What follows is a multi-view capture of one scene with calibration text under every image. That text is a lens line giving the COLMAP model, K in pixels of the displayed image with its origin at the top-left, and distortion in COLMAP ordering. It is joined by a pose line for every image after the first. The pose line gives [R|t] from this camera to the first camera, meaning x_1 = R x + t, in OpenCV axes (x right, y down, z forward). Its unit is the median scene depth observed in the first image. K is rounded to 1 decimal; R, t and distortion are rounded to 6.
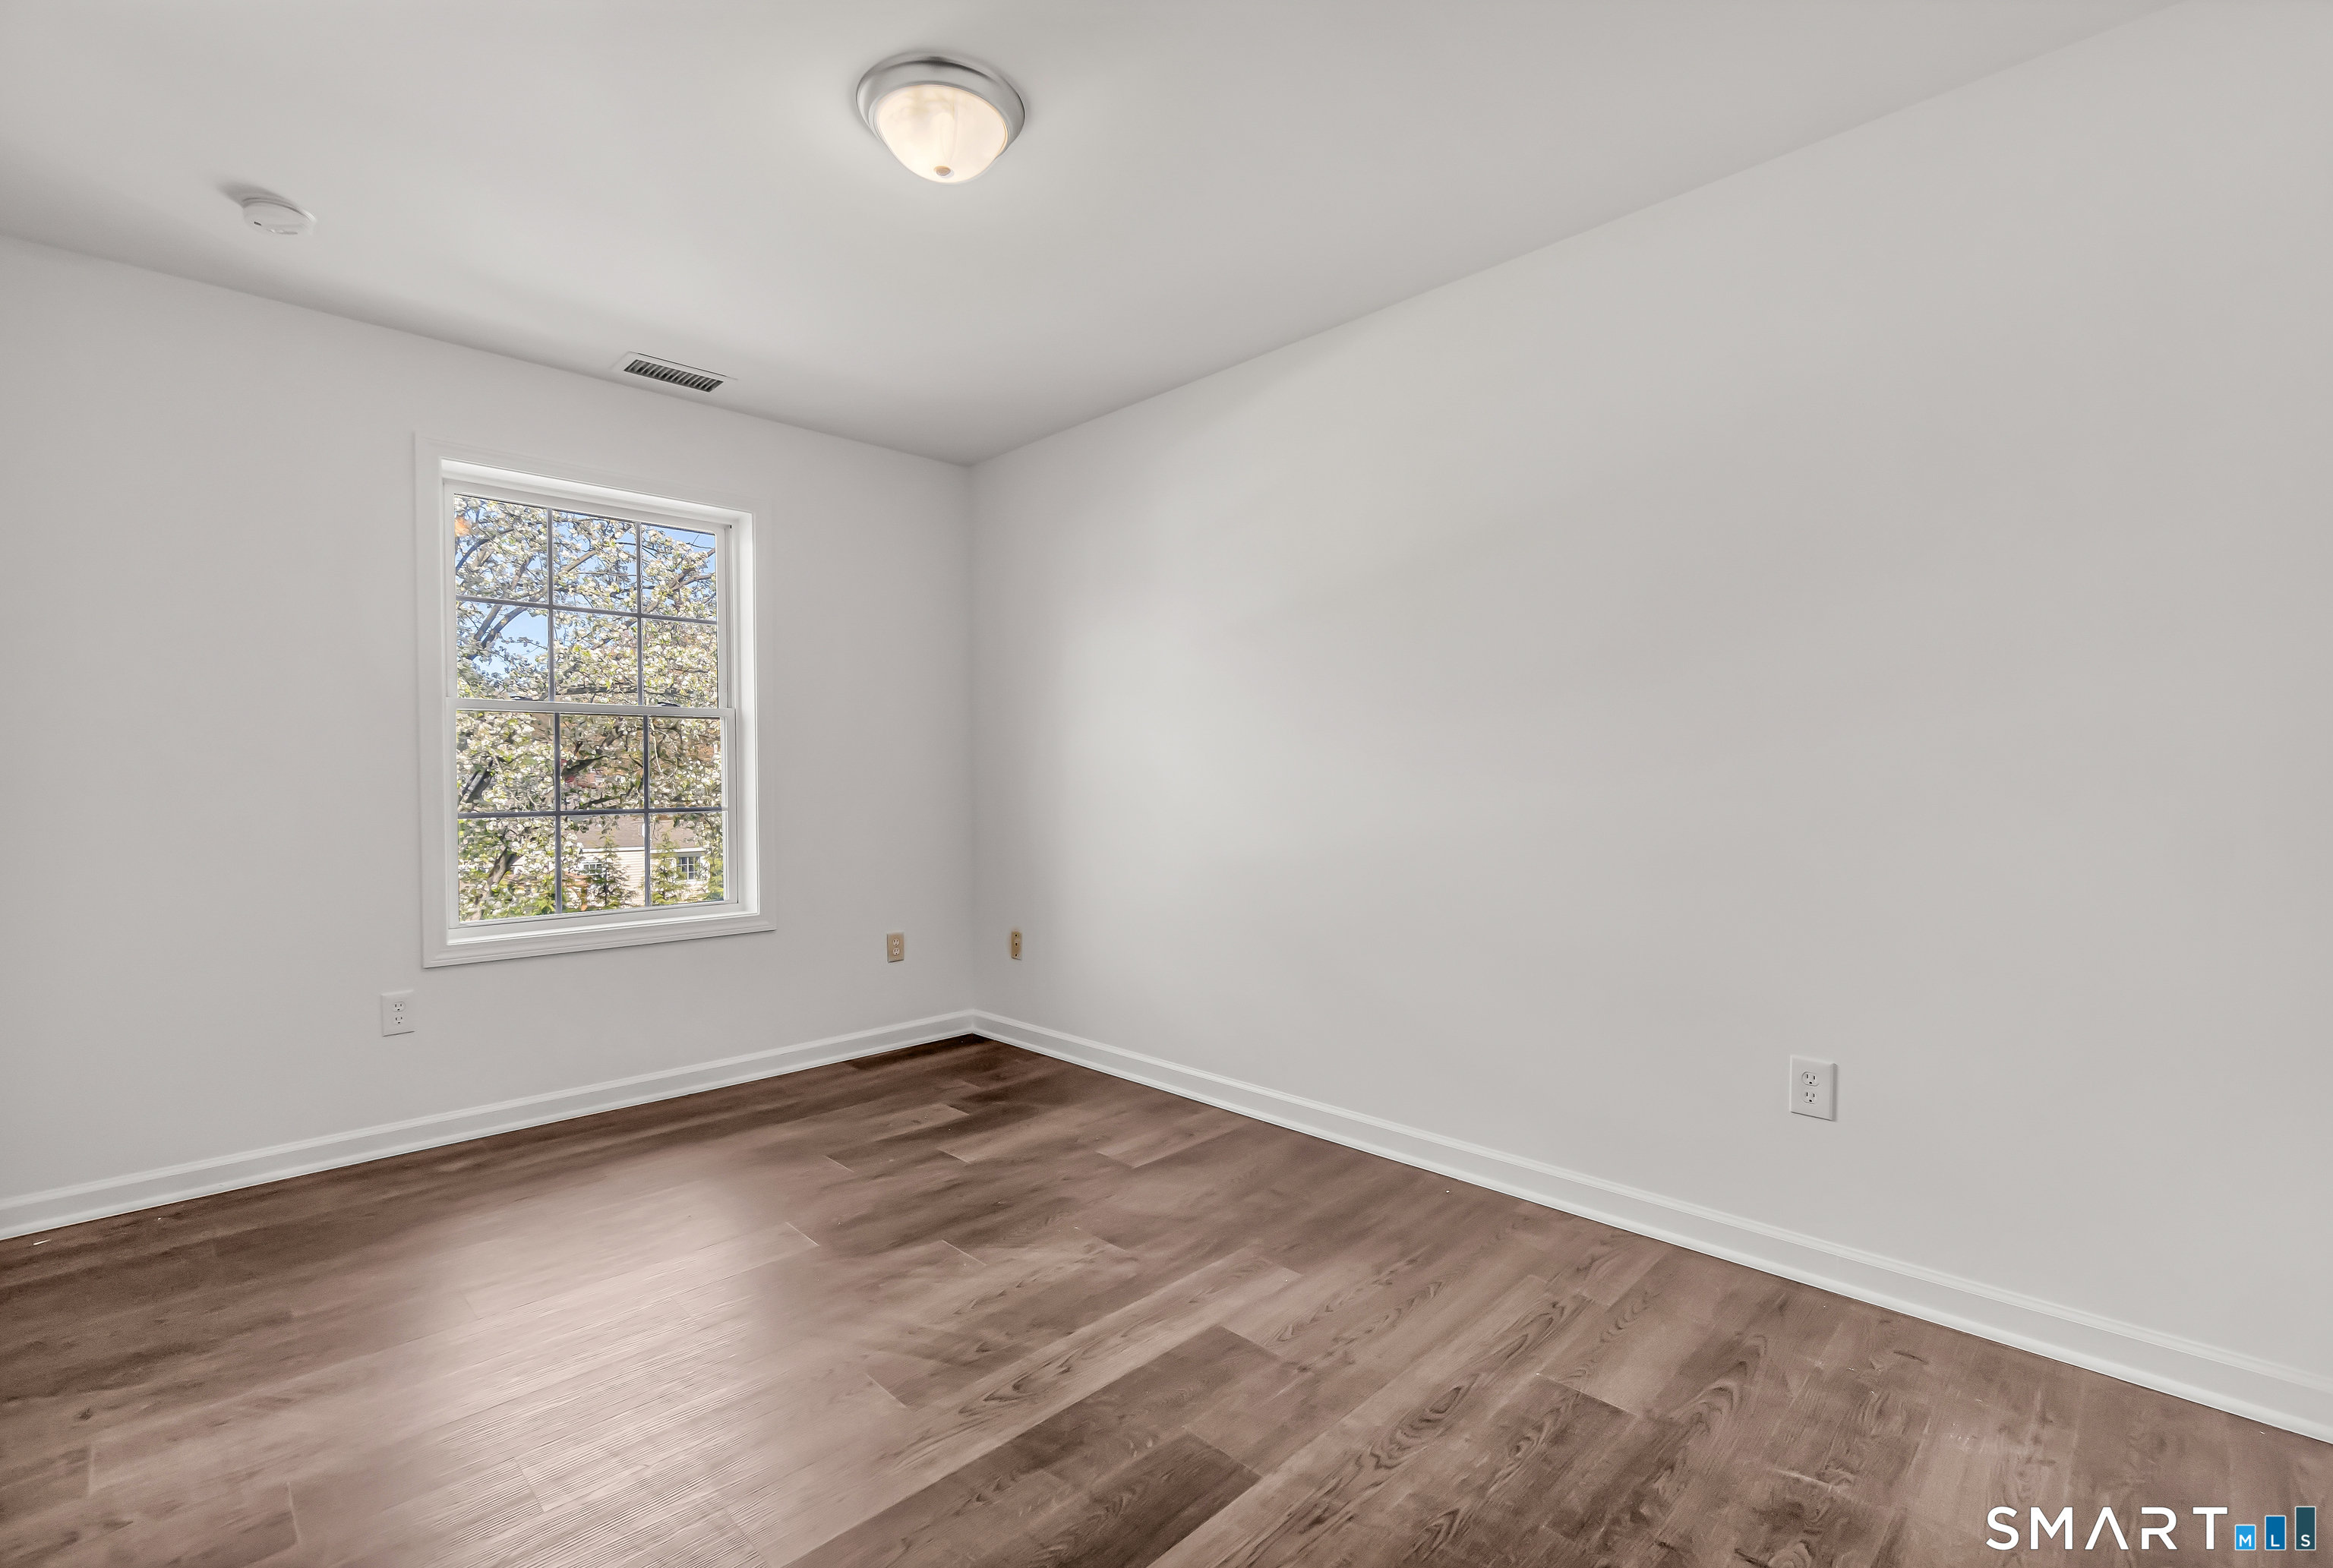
lens RADIAL K [[1023.0, 0, 1130.4], [0, 1023.0, 833.6], [0, 0, 1]] dist [-0.012227, -0.000113]
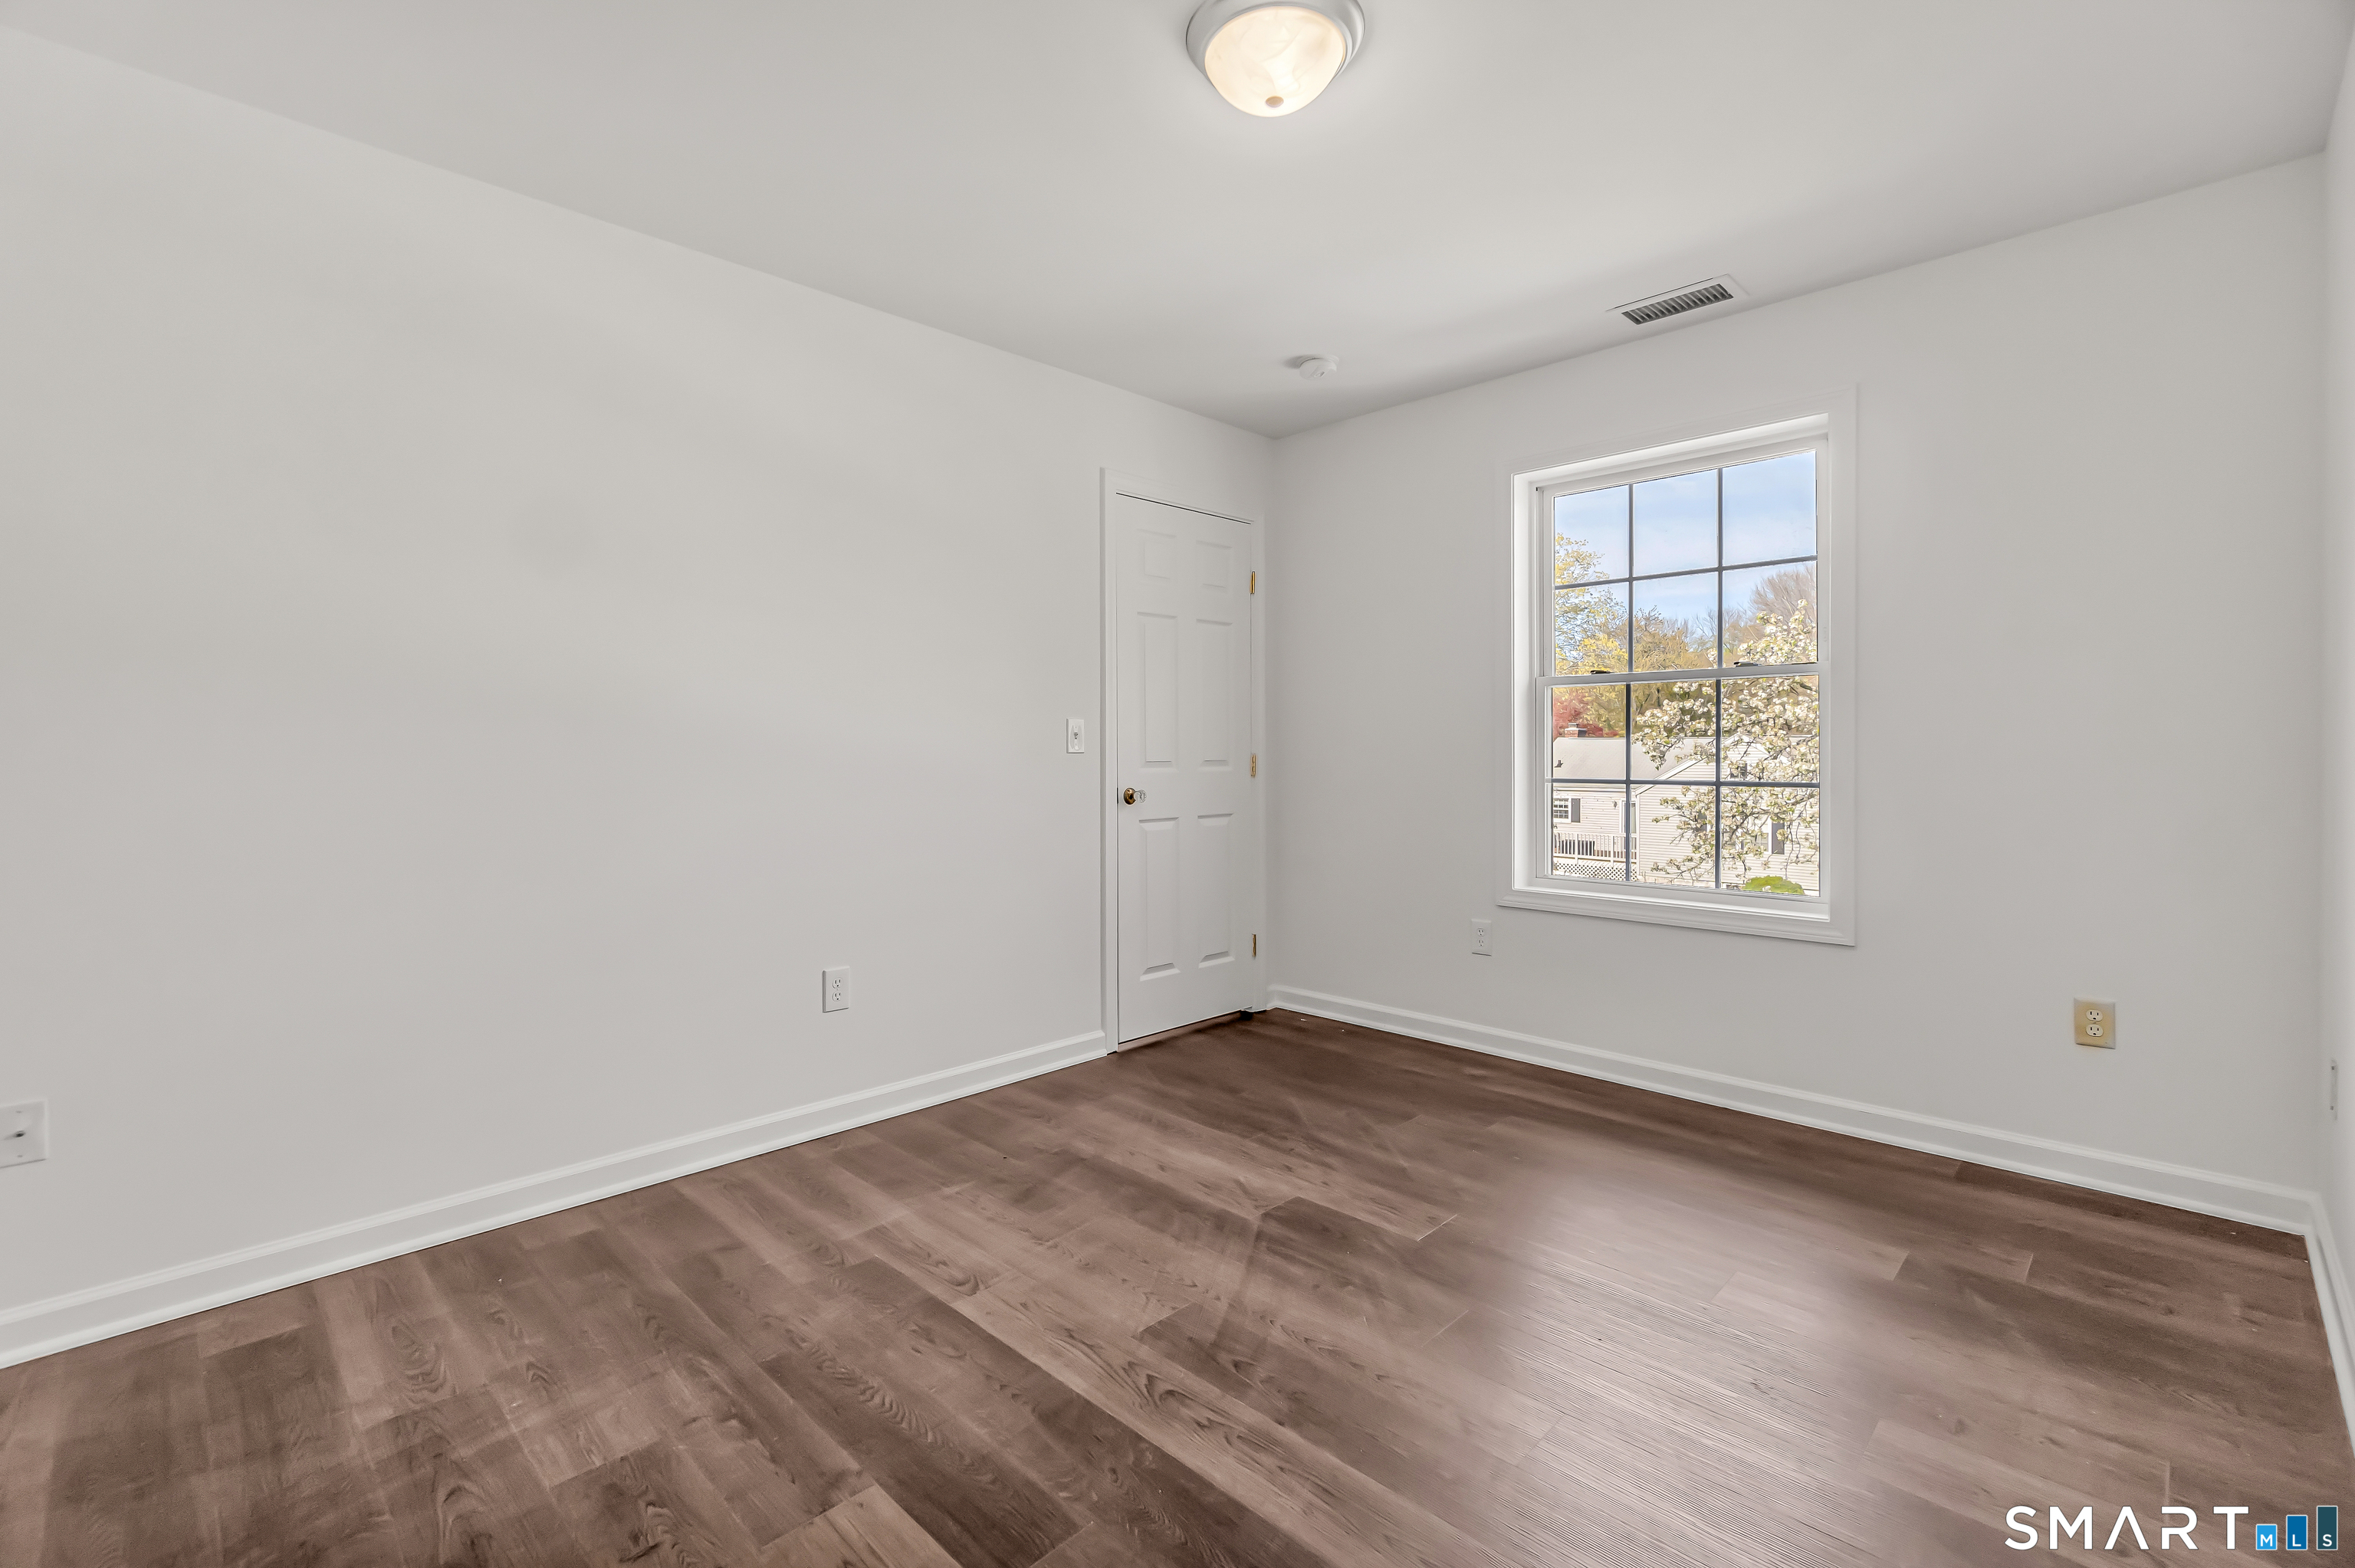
lens RADIAL K [[1024.0, 0, 1173.3], [0, 1024.0, 792.4], [0, 0, 1]] dist [-0.005340, -0.000003]
pose [[0.029975, 0.048554, -0.998371, 0.676492], [-0.055842, 0.997341, 0.046828, -0.048252], [0.997990, 0.054348, 0.032606, 0.787455]]
